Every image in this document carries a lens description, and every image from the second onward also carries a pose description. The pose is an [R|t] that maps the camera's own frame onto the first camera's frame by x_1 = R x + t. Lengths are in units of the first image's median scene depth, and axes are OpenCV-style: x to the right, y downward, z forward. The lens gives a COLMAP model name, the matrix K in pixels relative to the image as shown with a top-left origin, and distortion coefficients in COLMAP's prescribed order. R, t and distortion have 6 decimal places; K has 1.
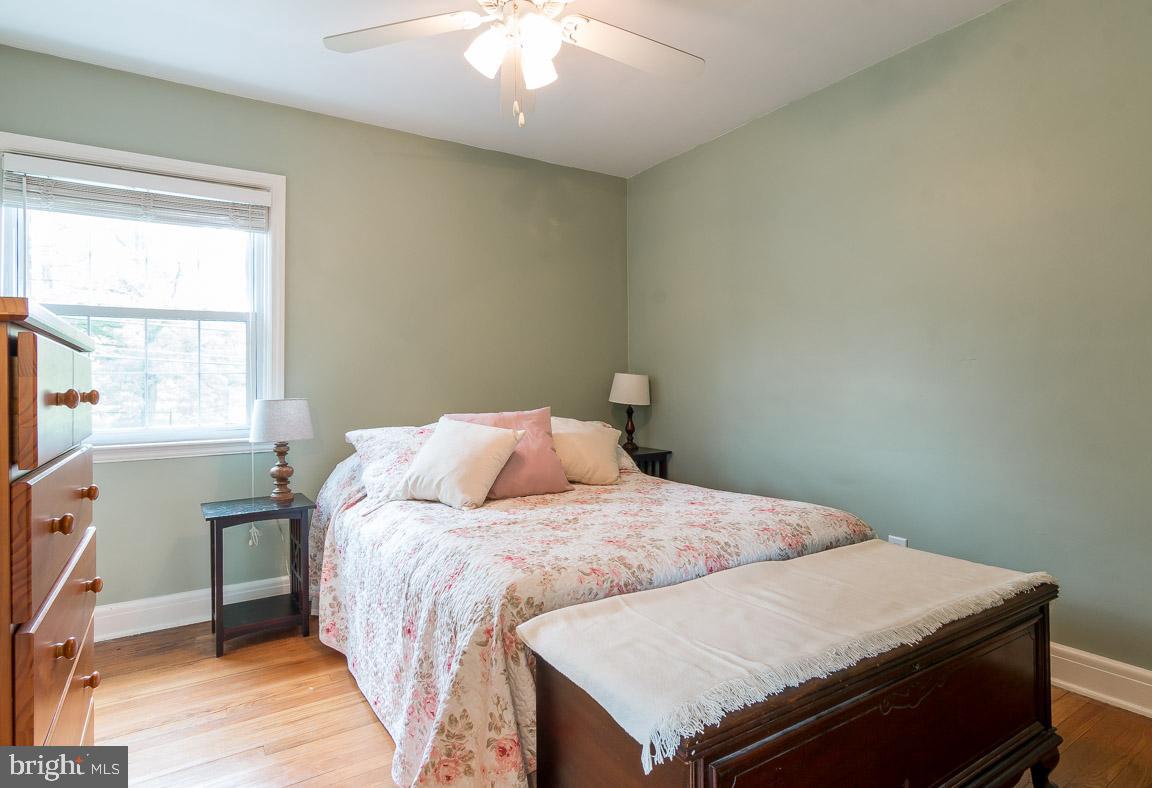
lens RADIAL K [[612.4, 0, 571.2], [0, 612.4, 391.5], [0, 0, 1]] dist [-0.000723, -0.000383]
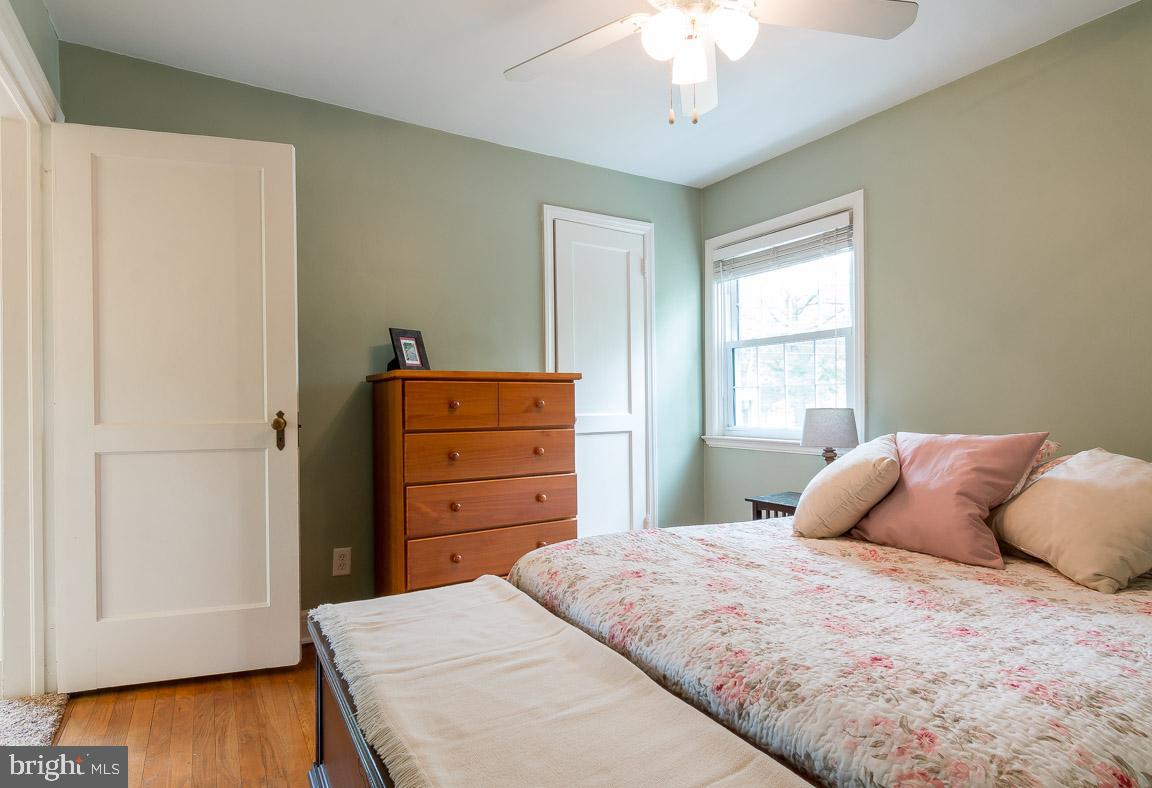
lens RADIAL K [[612.4, 0, 571.2], [0, 612.4, 391.5], [0, 0, 1]] dist [-0.000723, -0.000383]
pose [[-0.026412, -0.001810, -0.999650, 0.602331], [-0.004396, 0.999989, -0.001694, -0.012131], [0.999641, 0.004350, -0.026419, 0.575530]]
